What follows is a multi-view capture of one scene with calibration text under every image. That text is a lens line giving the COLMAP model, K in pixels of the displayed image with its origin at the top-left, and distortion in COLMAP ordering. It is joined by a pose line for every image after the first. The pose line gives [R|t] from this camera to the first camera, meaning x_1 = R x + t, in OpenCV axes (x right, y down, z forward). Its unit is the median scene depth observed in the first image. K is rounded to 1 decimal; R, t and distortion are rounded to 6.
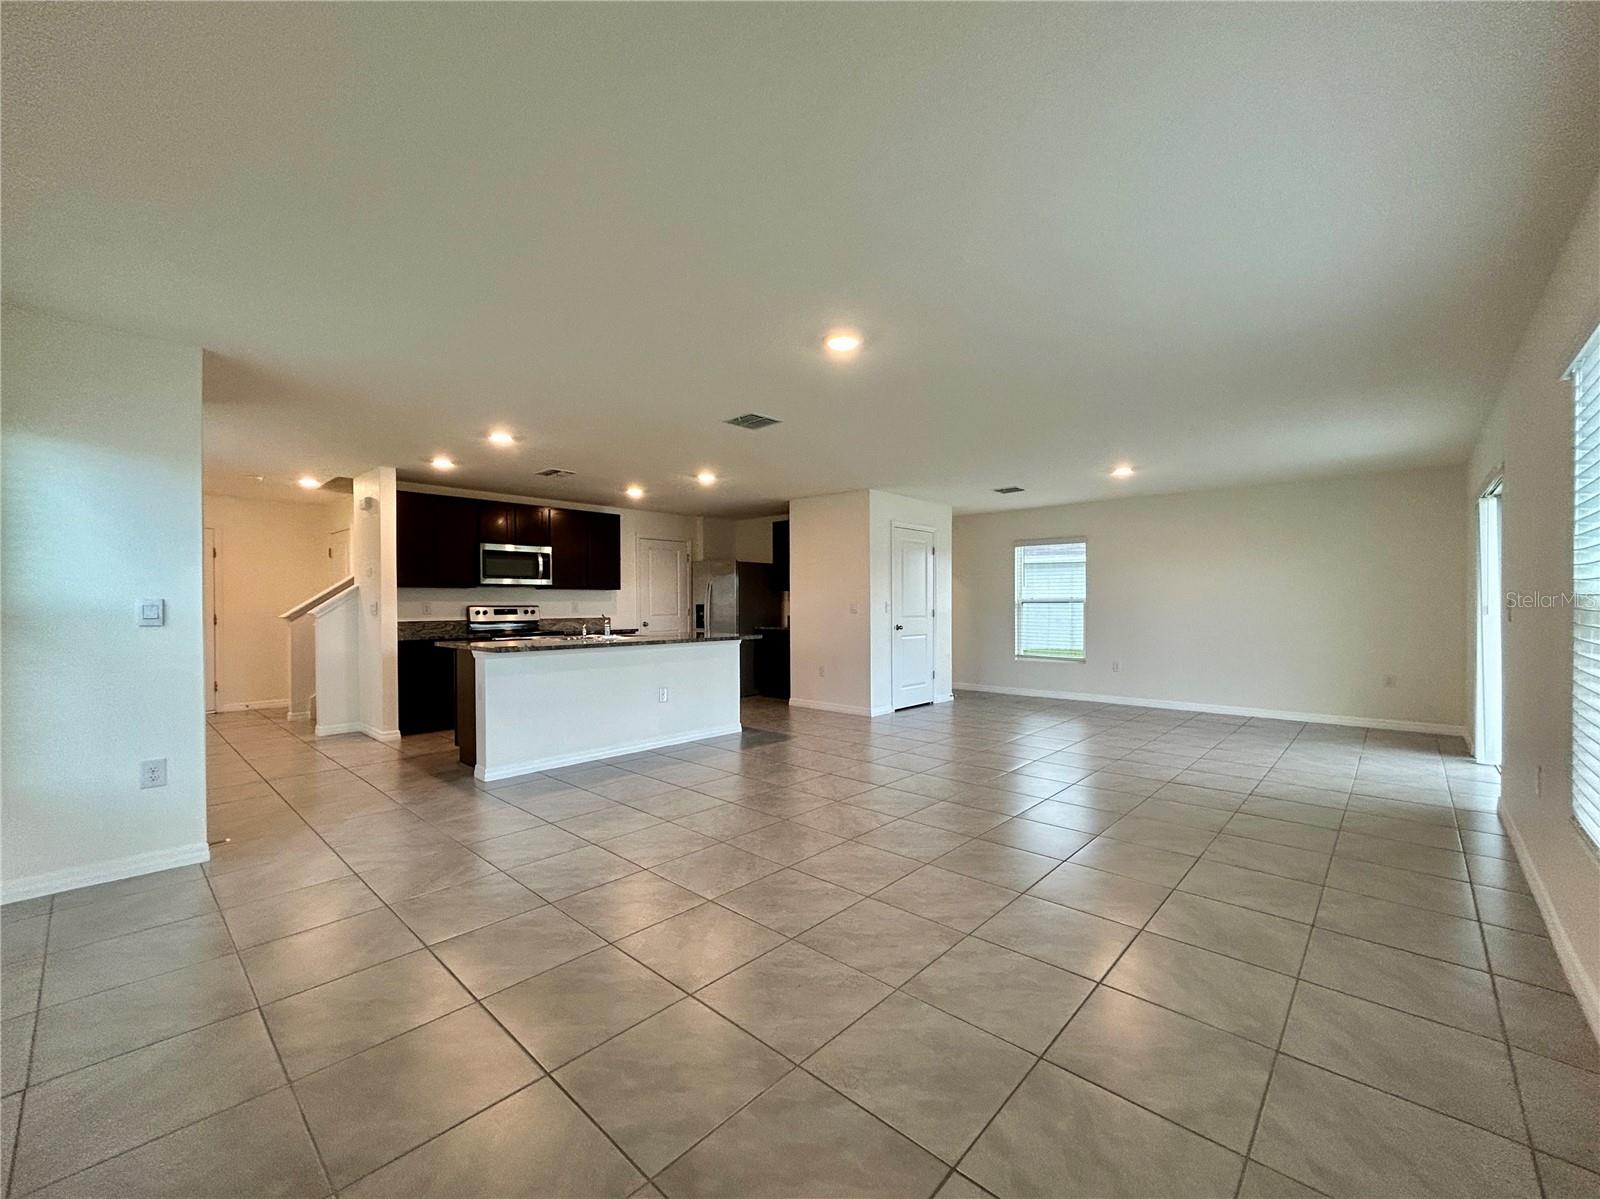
lens RADIAL K [[643.9, 0, 803.9], [0, 643.9, 600.9], [0, 0, 1]] dist [-0.000591, 0.000066]
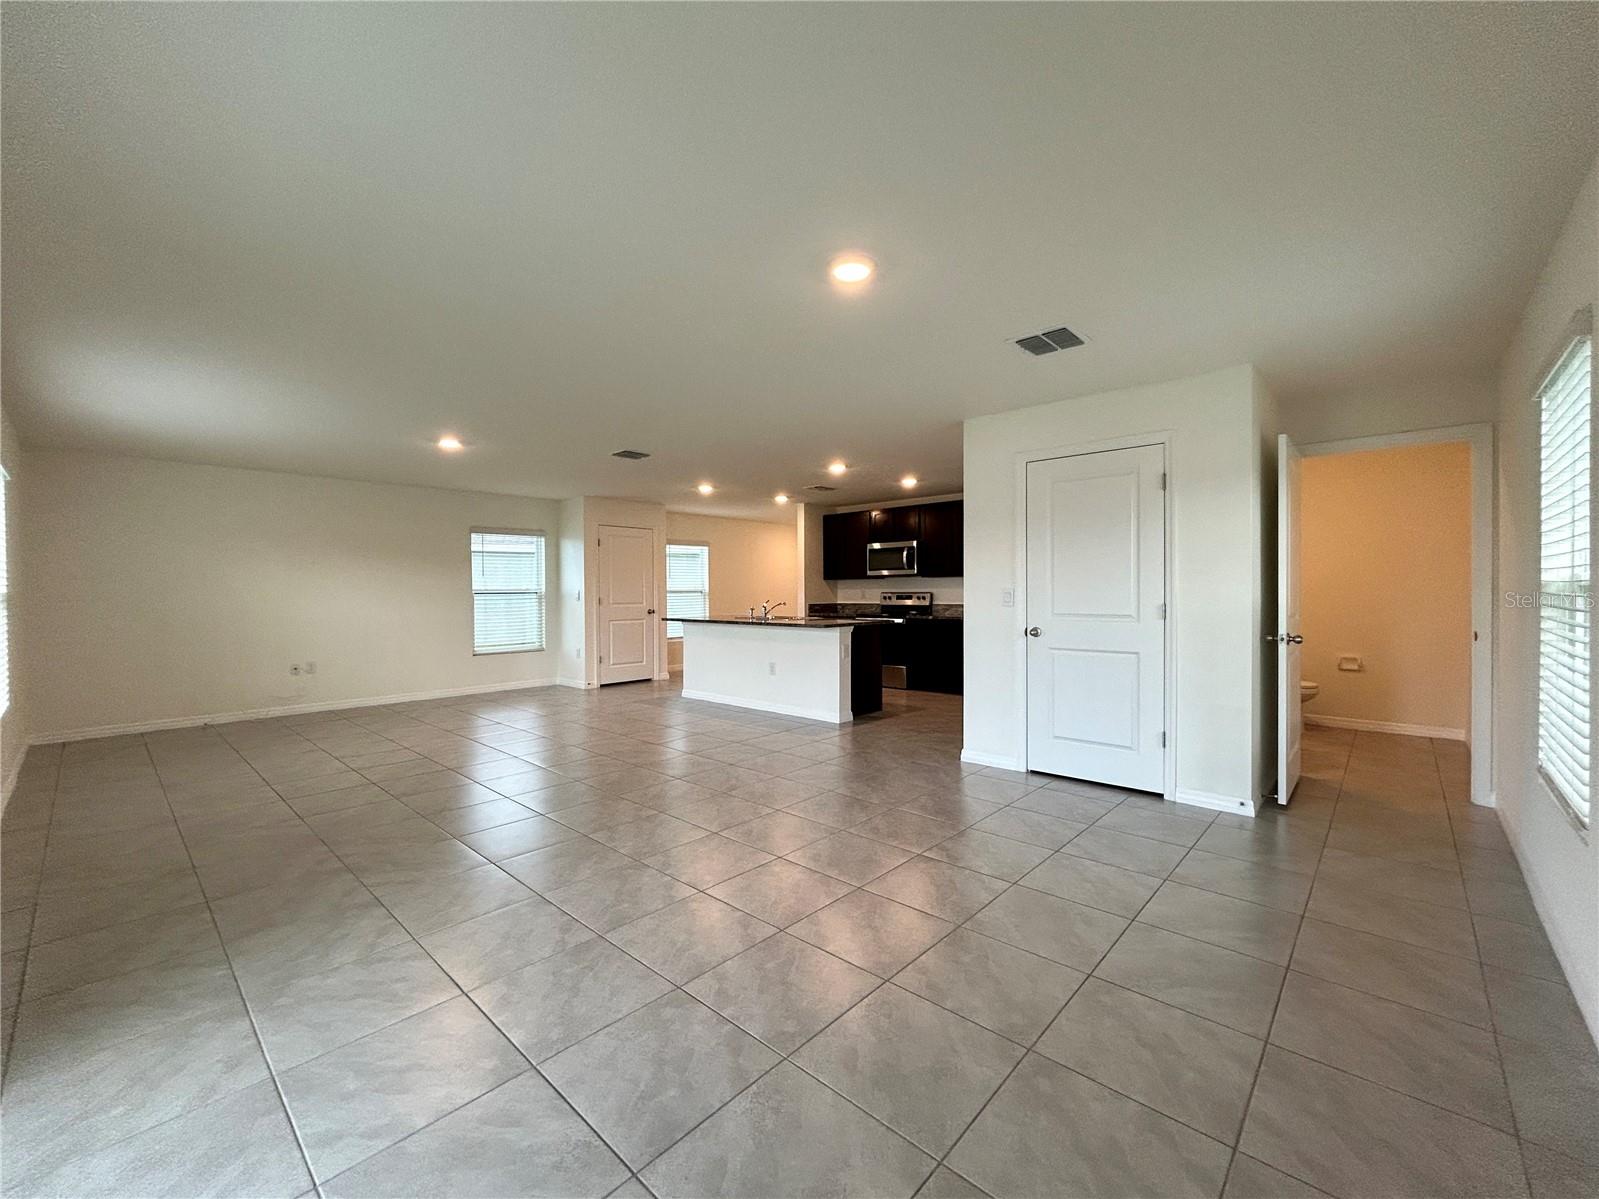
lens RADIAL K [[643.5, 0, 798.3], [0, 643.5, 598.9], [0, 0, 1]] dist [-0.000591, 0.000066]
pose [[0.026545, 0.015473, -0.999528, 0.735930], [0.007791, 0.999847, 0.015685, -0.000898], [0.999617, -0.008204, 0.026420, 0.777190]]
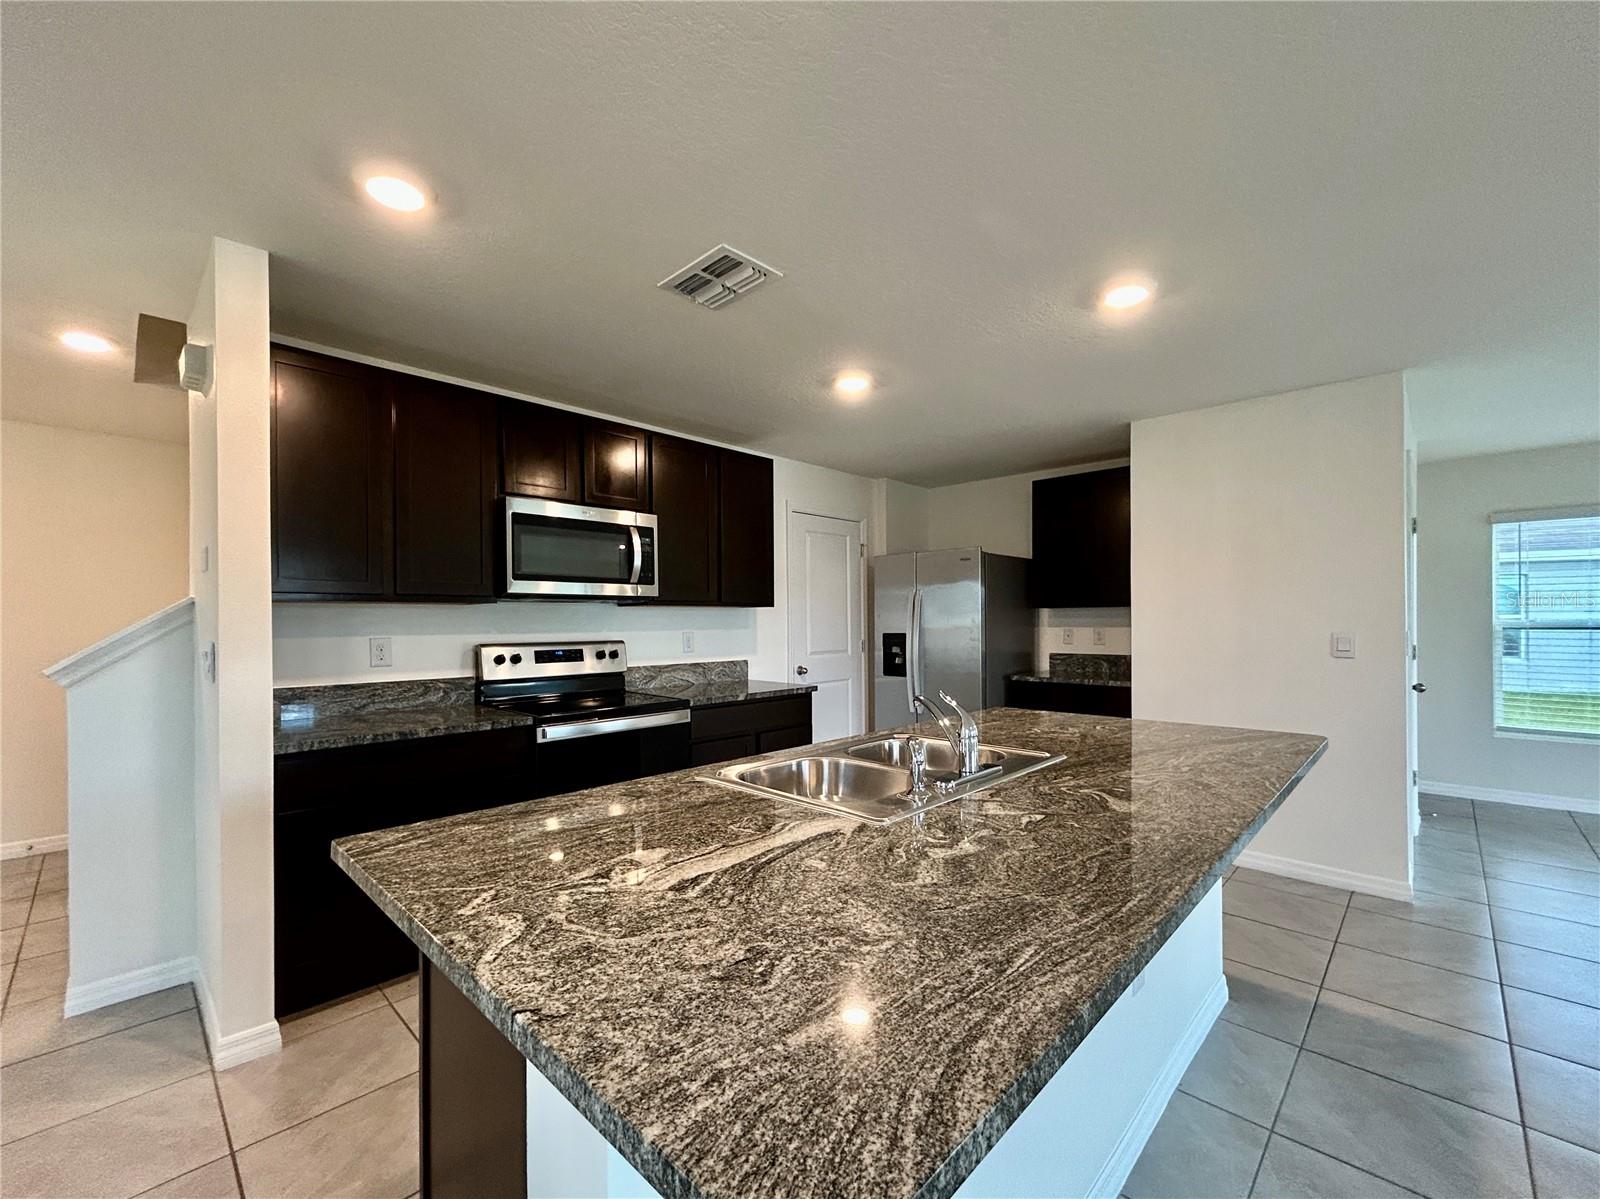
lens RADIAL K [[643.9, 0, 800.8], [0, 643.9, 612.8], [0, 0, 1]] dist [-0.000591, 0.000066]
pose [[0.999990, -0.003826, -0.002095, -0.292840], [0.003807, 0.999952, -0.009052, -0.008828], [0.002129, 0.009044, 0.999957, 0.547390]]
